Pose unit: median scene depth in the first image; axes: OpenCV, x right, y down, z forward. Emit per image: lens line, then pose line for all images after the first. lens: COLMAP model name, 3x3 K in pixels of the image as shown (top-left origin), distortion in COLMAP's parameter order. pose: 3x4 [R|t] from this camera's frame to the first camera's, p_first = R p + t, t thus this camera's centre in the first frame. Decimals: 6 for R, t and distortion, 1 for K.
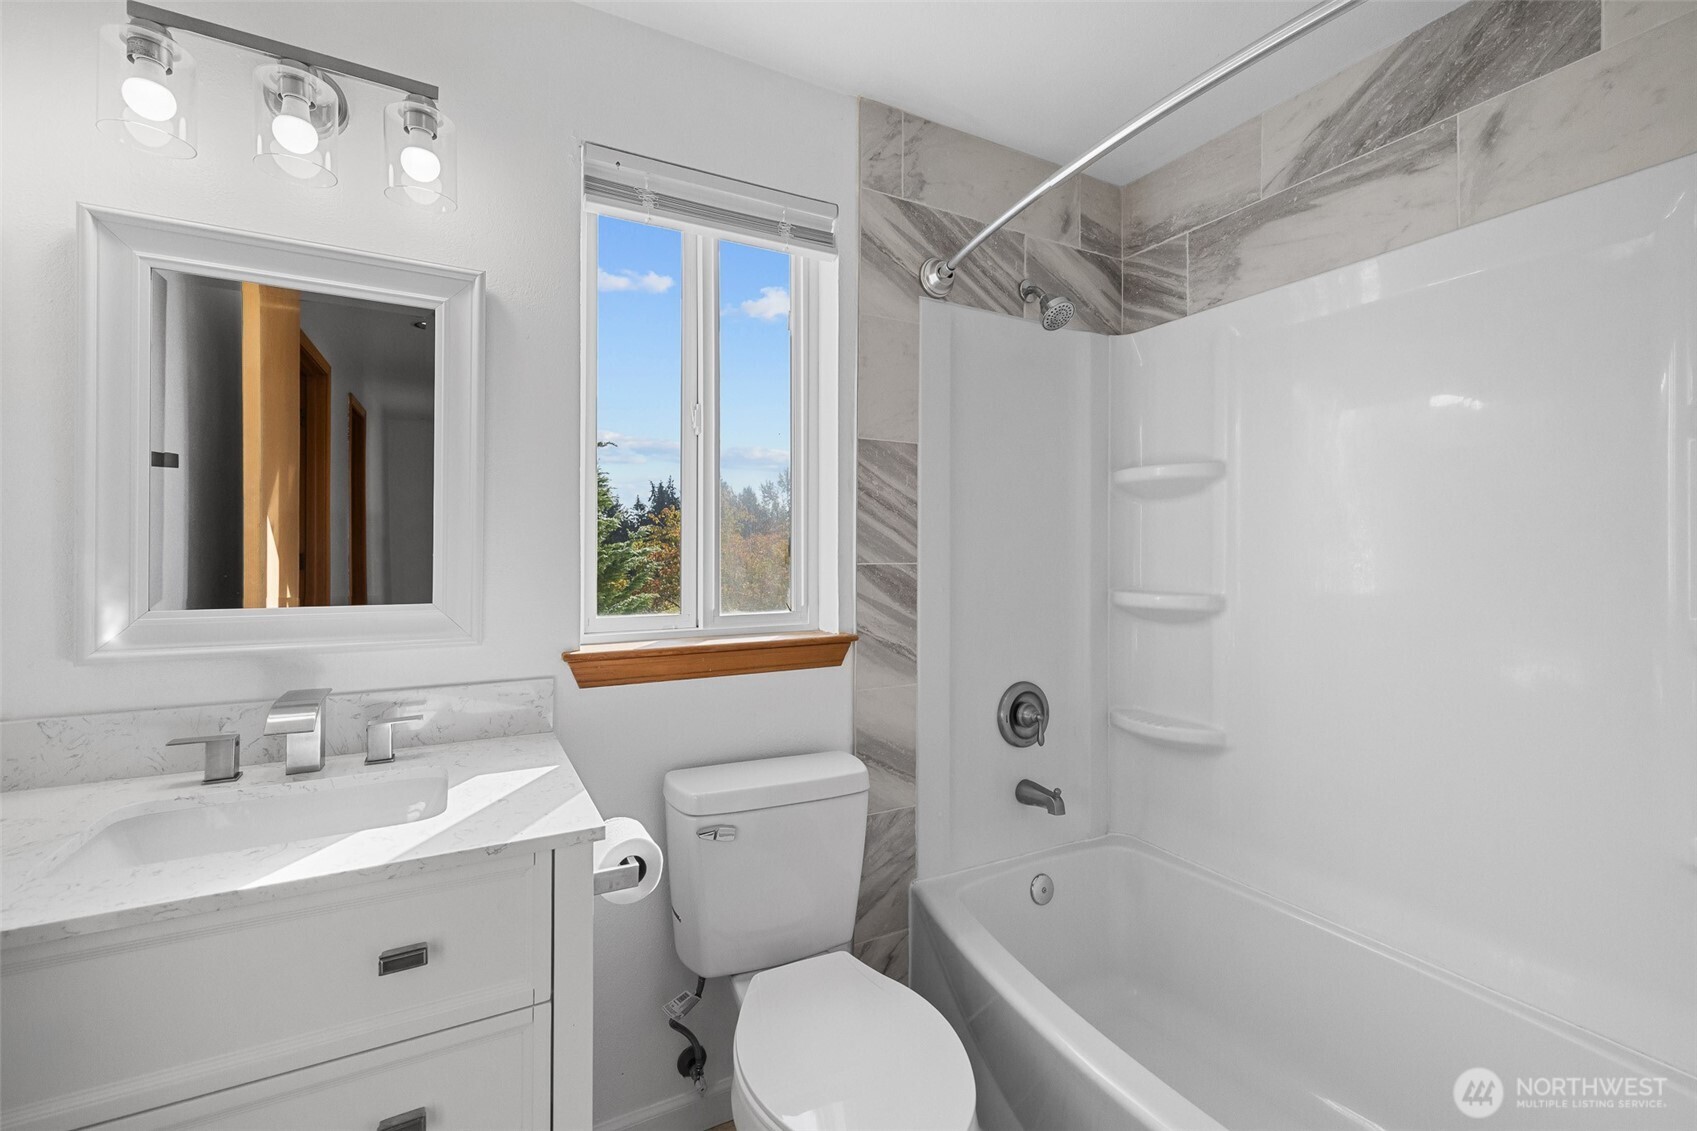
lens RADIAL K [[722.6, 0, 848.8], [0, 722.6, 568.1], [0, 0, 1]] dist [0.002021, 0.000583]
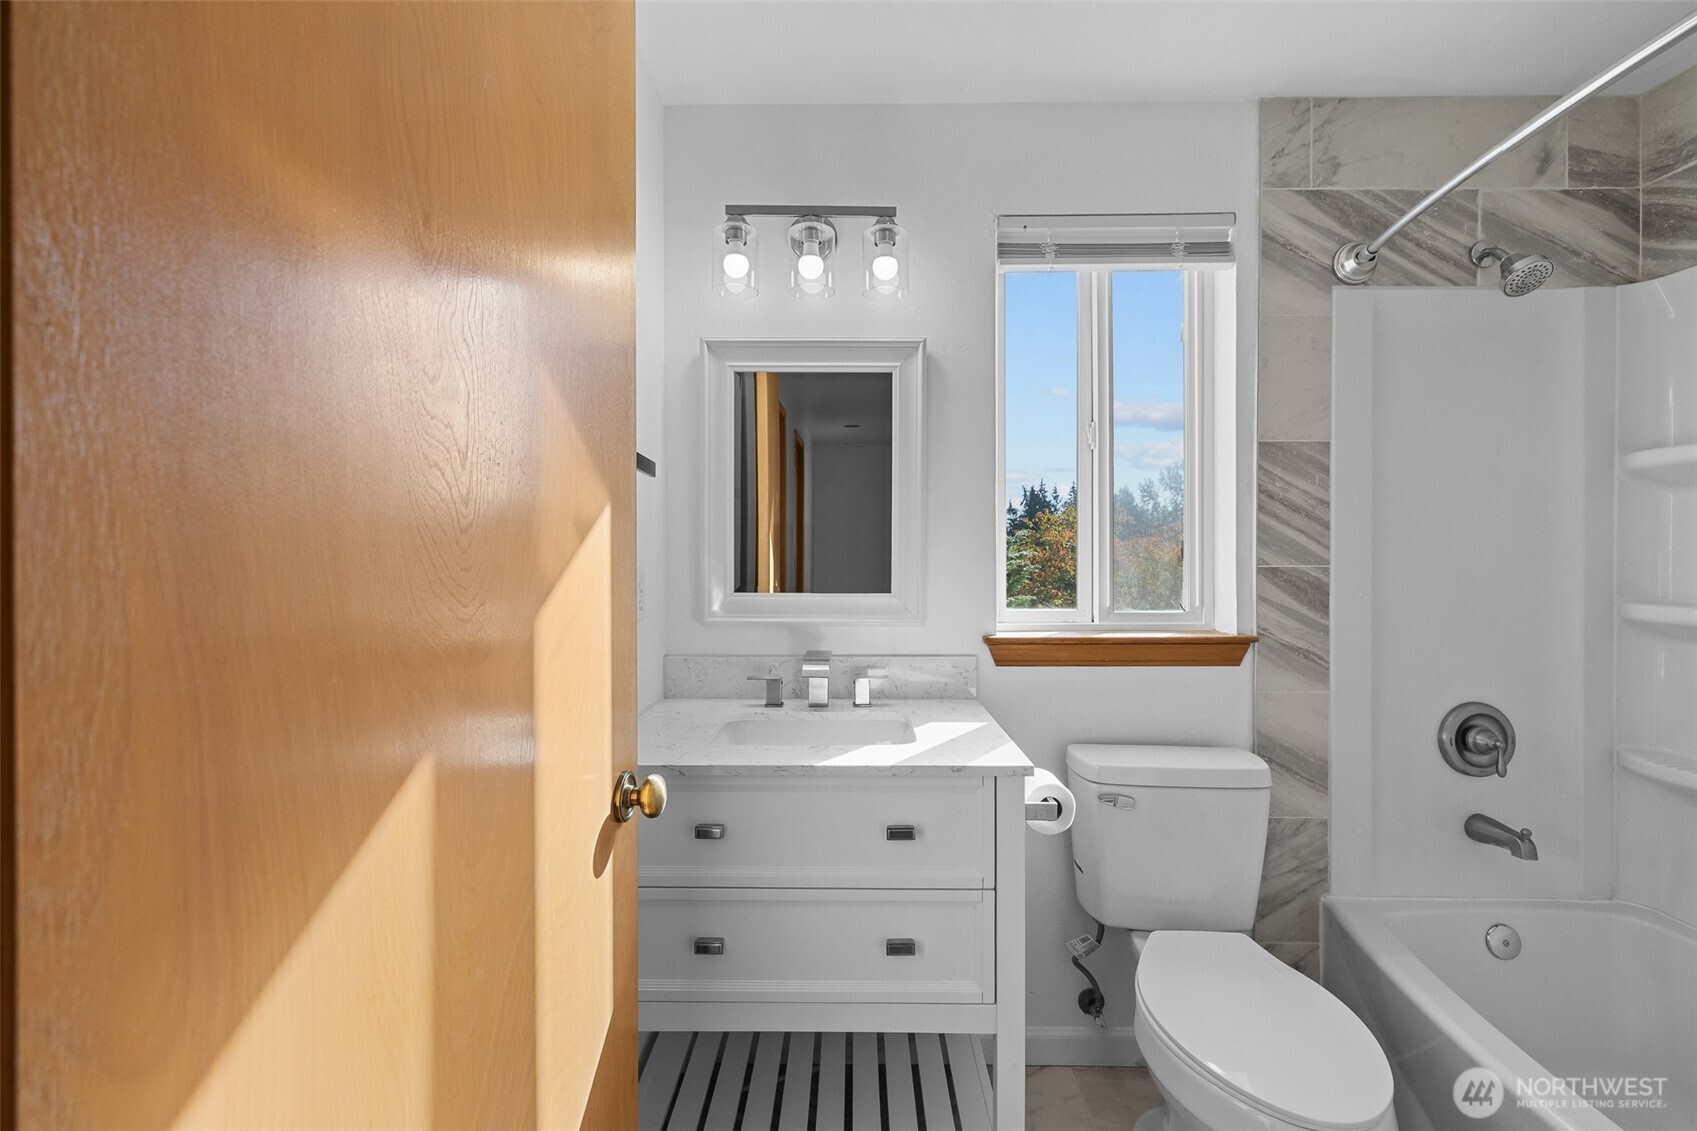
lens RADIAL K [[722.6, 0, 847.9], [0, 722.6, 555.6], [0, 0, 1]] dist [0.002021, 0.000583]
pose [[0.875702, -0.000918, -0.482851, -0.001680], [-0.009827, 0.999757, -0.019722, 0.005264], [0.482752, 0.022016, 0.875480, -0.172706]]
